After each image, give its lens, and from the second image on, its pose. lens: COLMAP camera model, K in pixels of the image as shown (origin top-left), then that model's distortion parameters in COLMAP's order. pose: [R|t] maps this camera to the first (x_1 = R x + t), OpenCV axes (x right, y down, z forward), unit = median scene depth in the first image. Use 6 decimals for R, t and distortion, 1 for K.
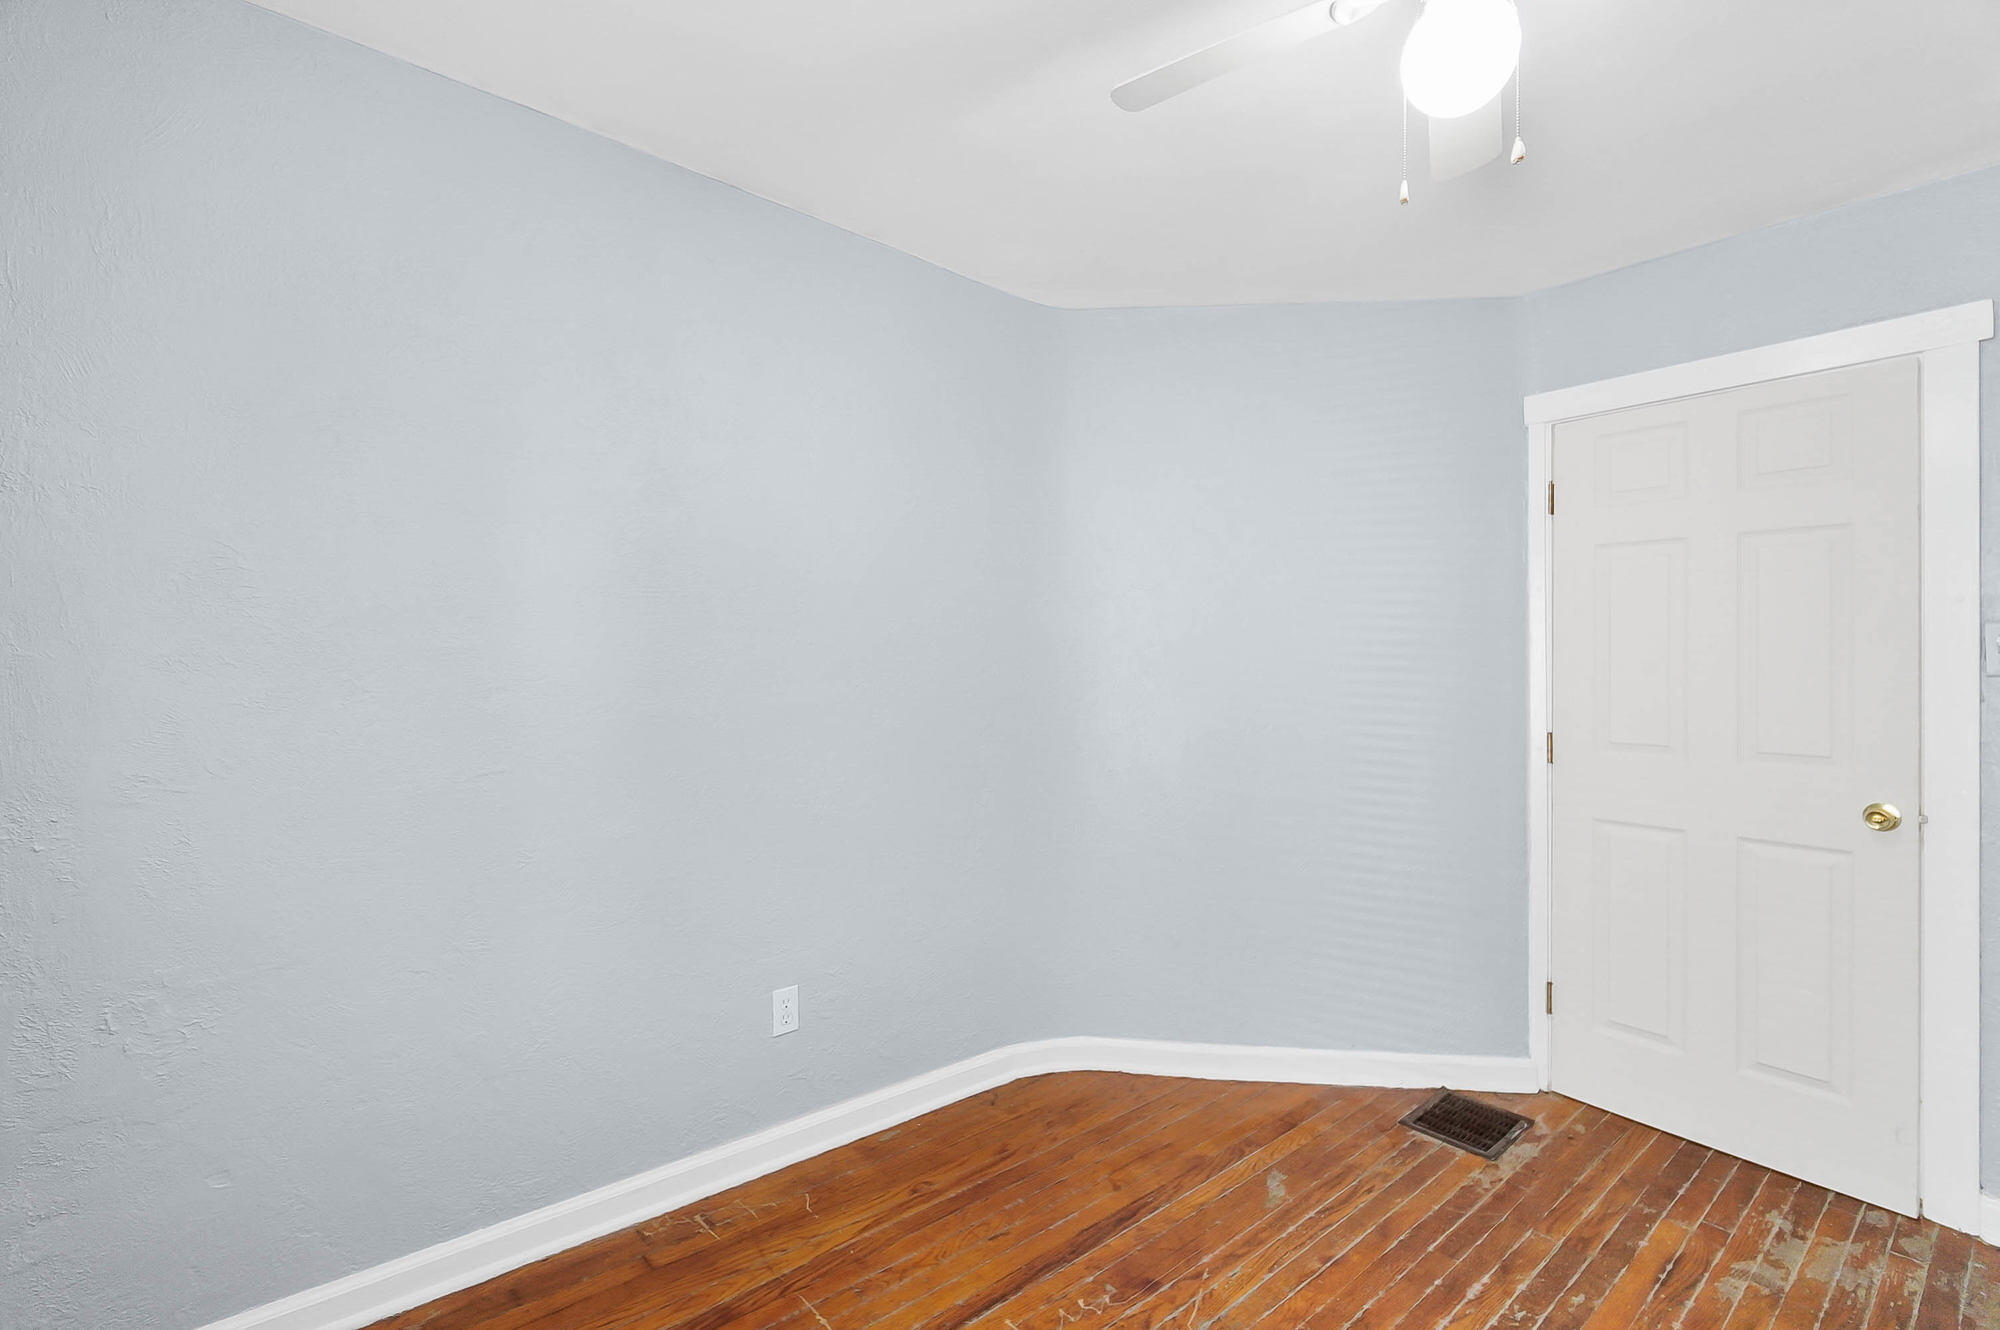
lens RADIAL K [[877.1, 0, 994.7], [0, 877.1, 685.6], [0, 0, 1]] dist [0.000149, -0.003062]
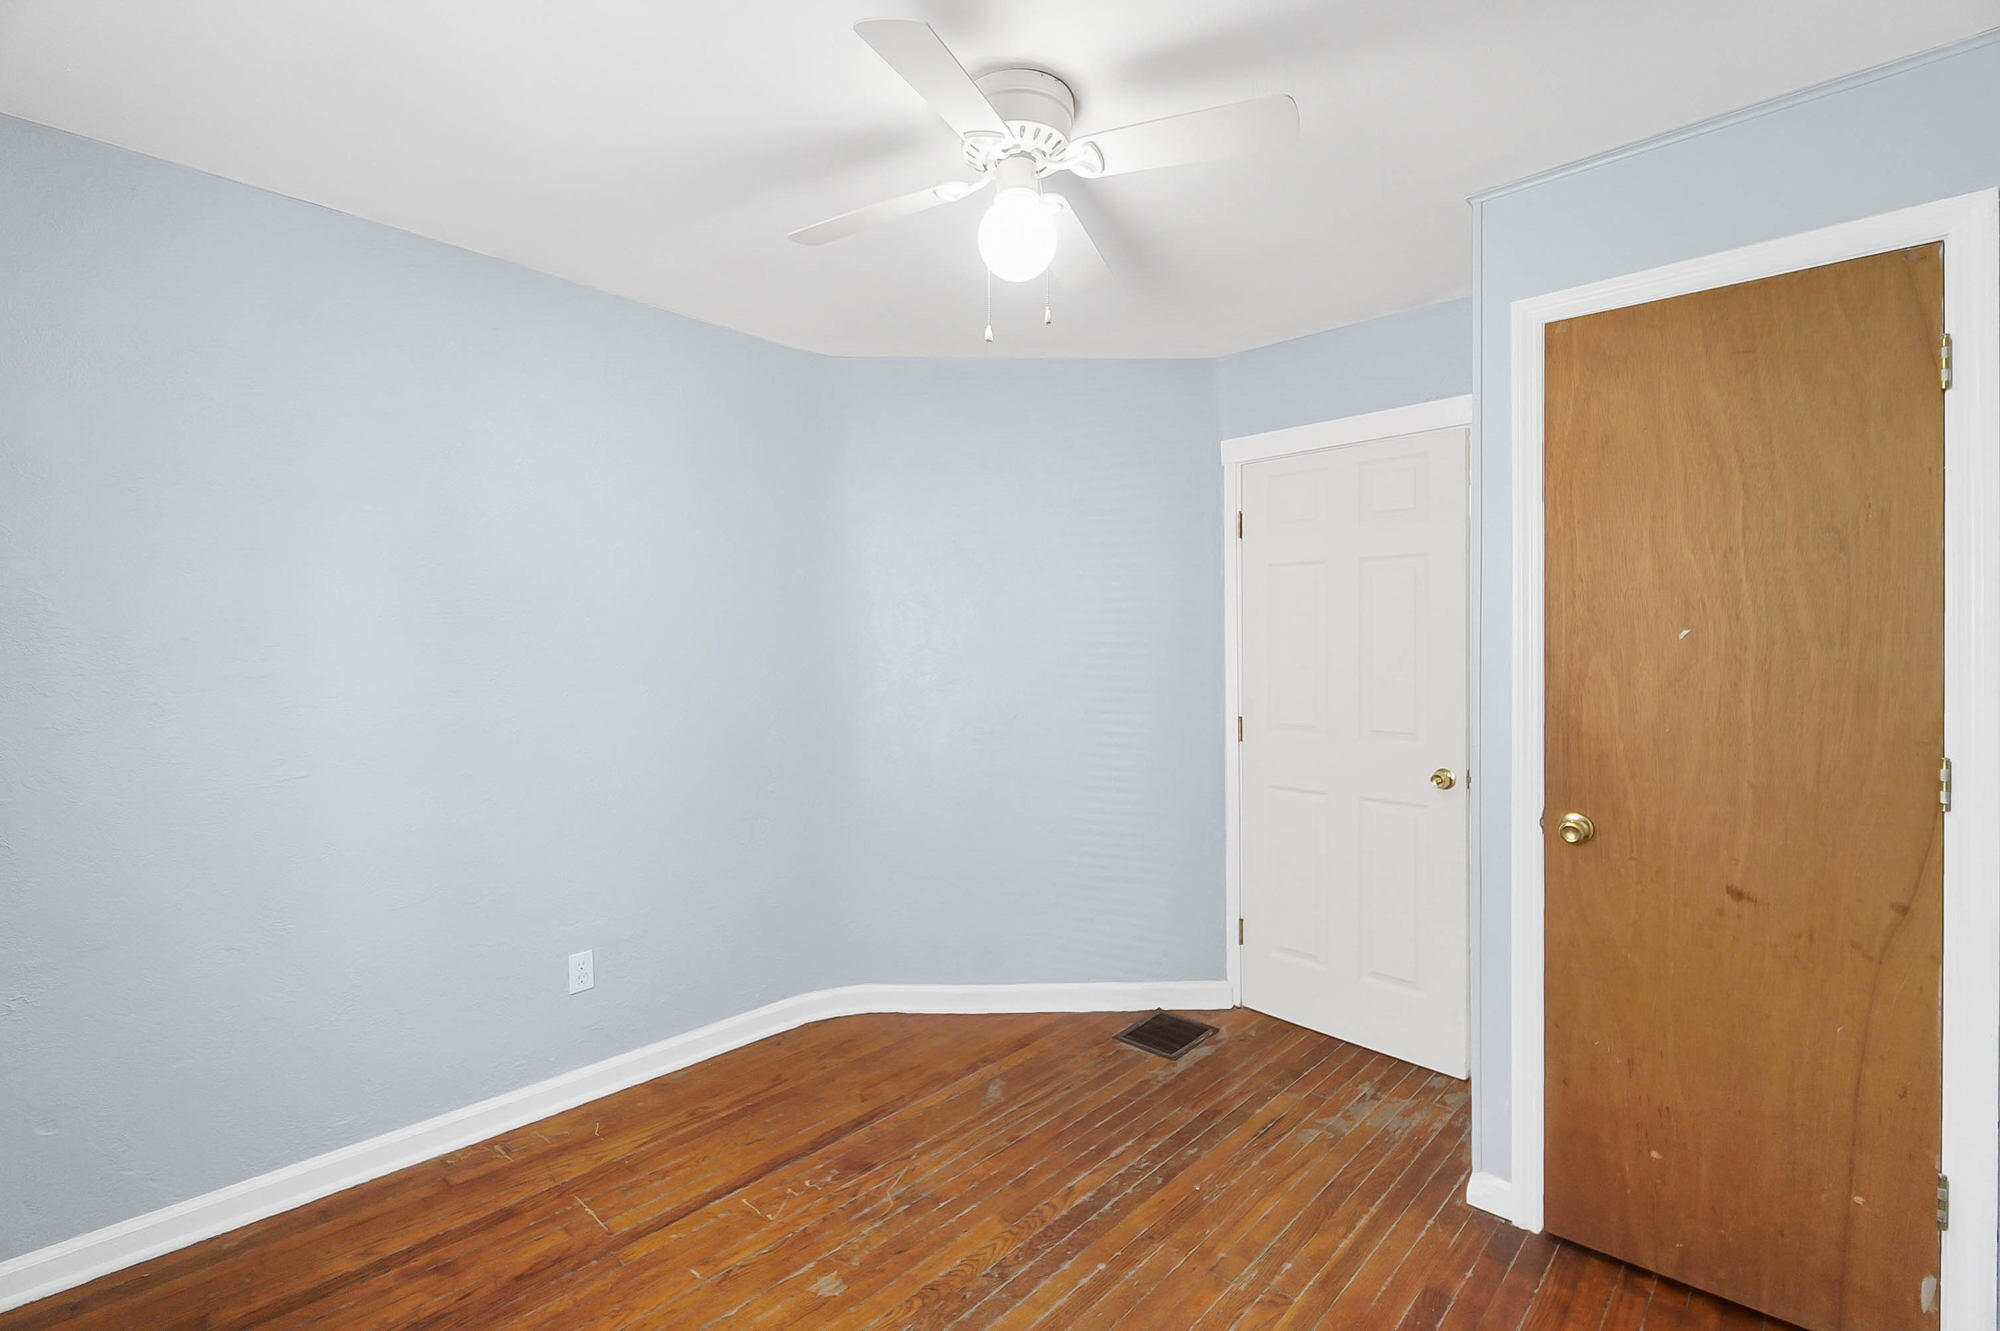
lens RADIAL K [[869.7, 0, 996.9], [0, 869.7, 676.1], [0, 0, 1]] dist [-0.000573, -0.001068]
pose [[0.993944, -0.018035, 0.108394, 0.206787], [0.016745, 0.999778, 0.012798, -0.031845], [-0.108601, -0.010906, 0.994026, -0.223638]]
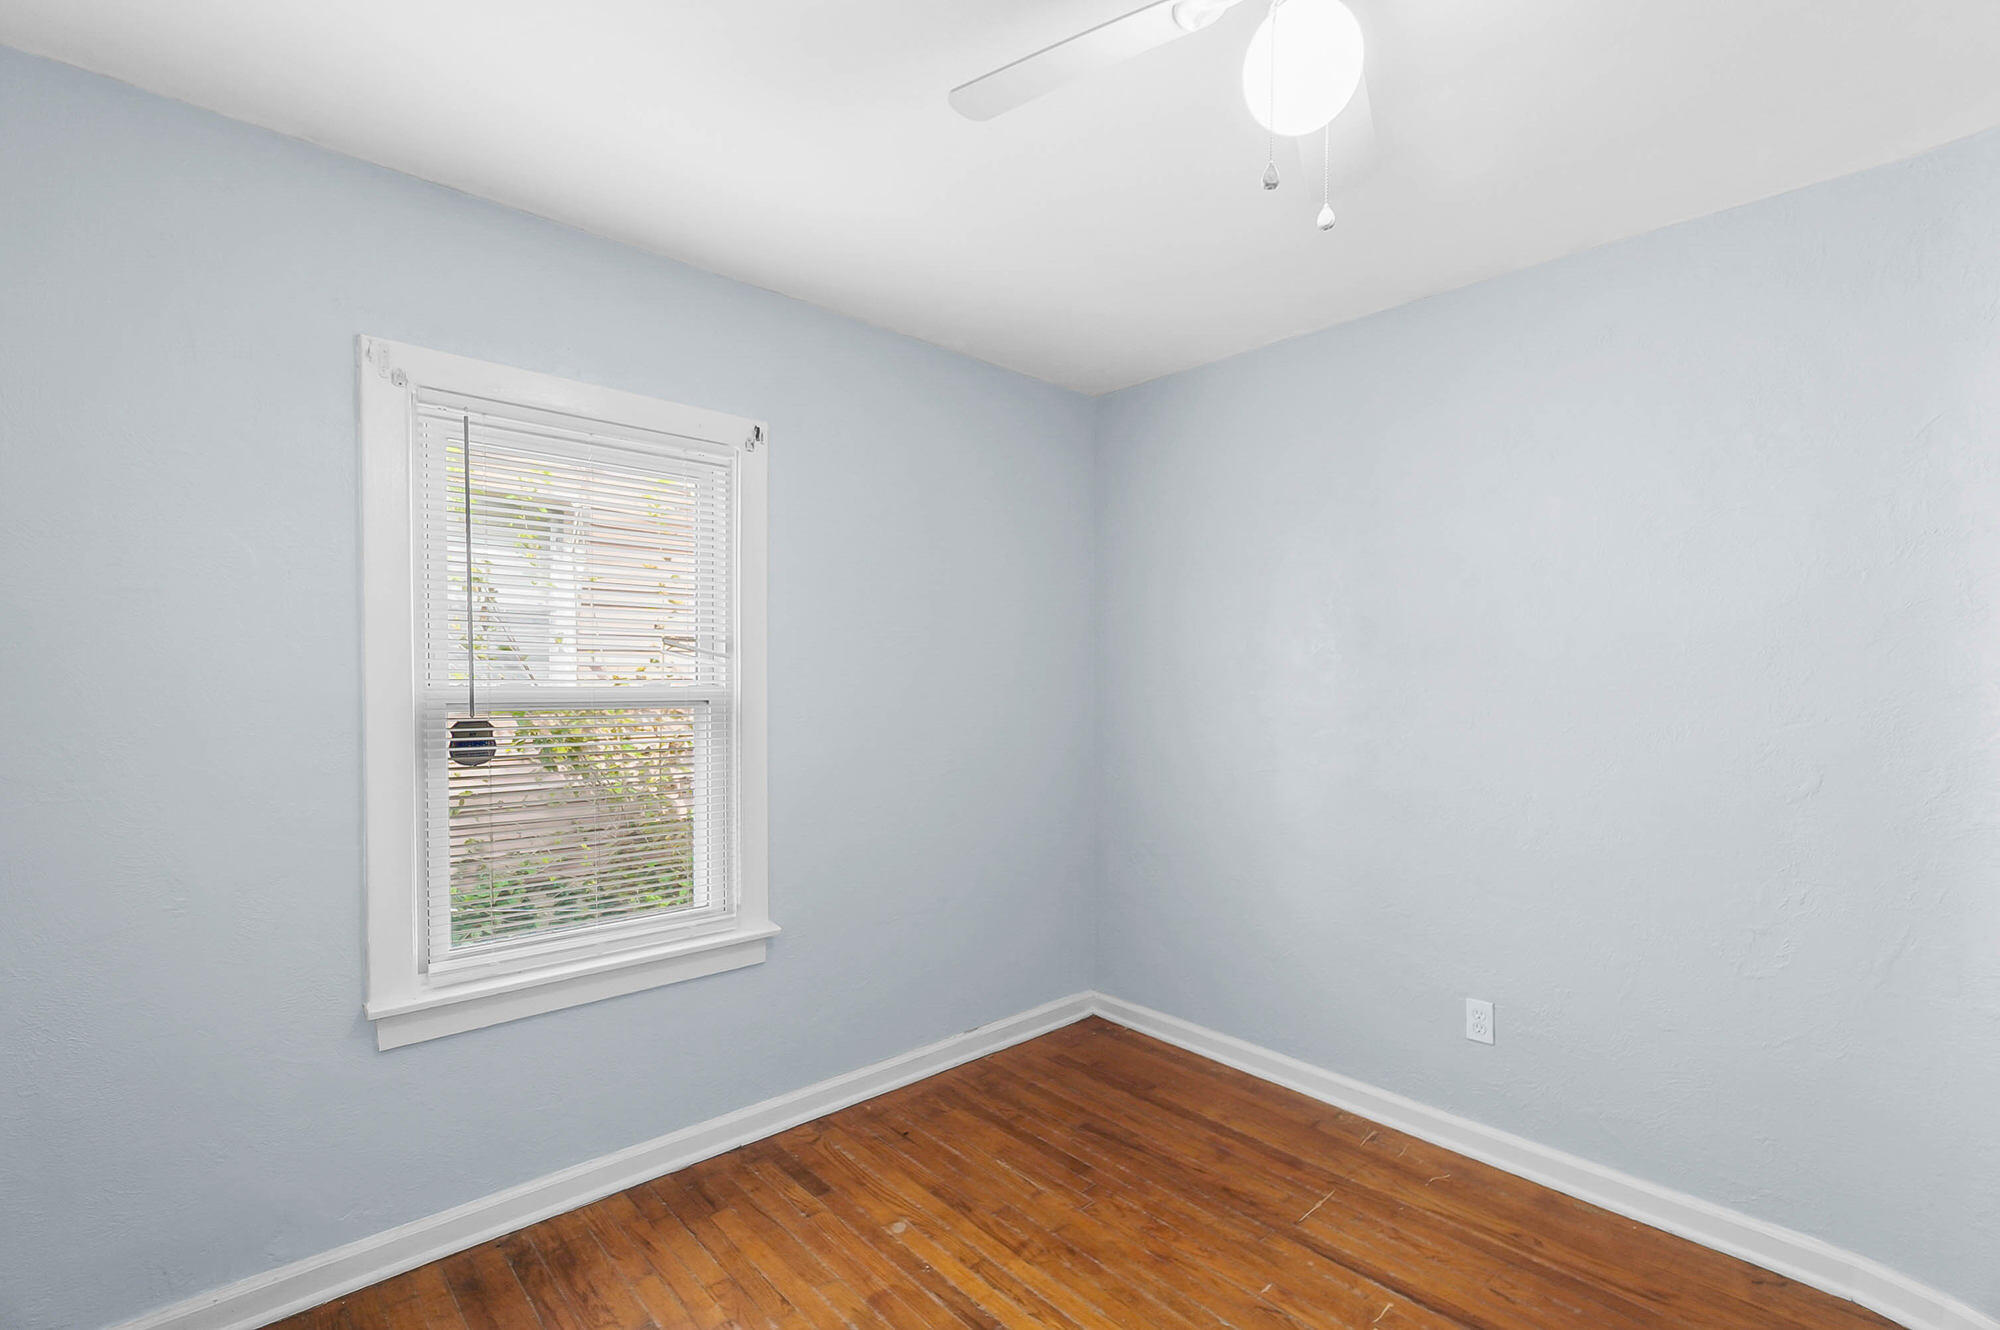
lens RADIAL K [[862.1, 0, 997.2], [0, 862.1, 704.6], [0, 0, 1]] dist [-0.000037, -0.000112]
pose [[0.024423, 0.004755, -0.999690, 0.892857], [-0.005641, 0.999973, 0.004619, -0.036877], [0.999686, 0.005527, 0.024449, 0.377308]]
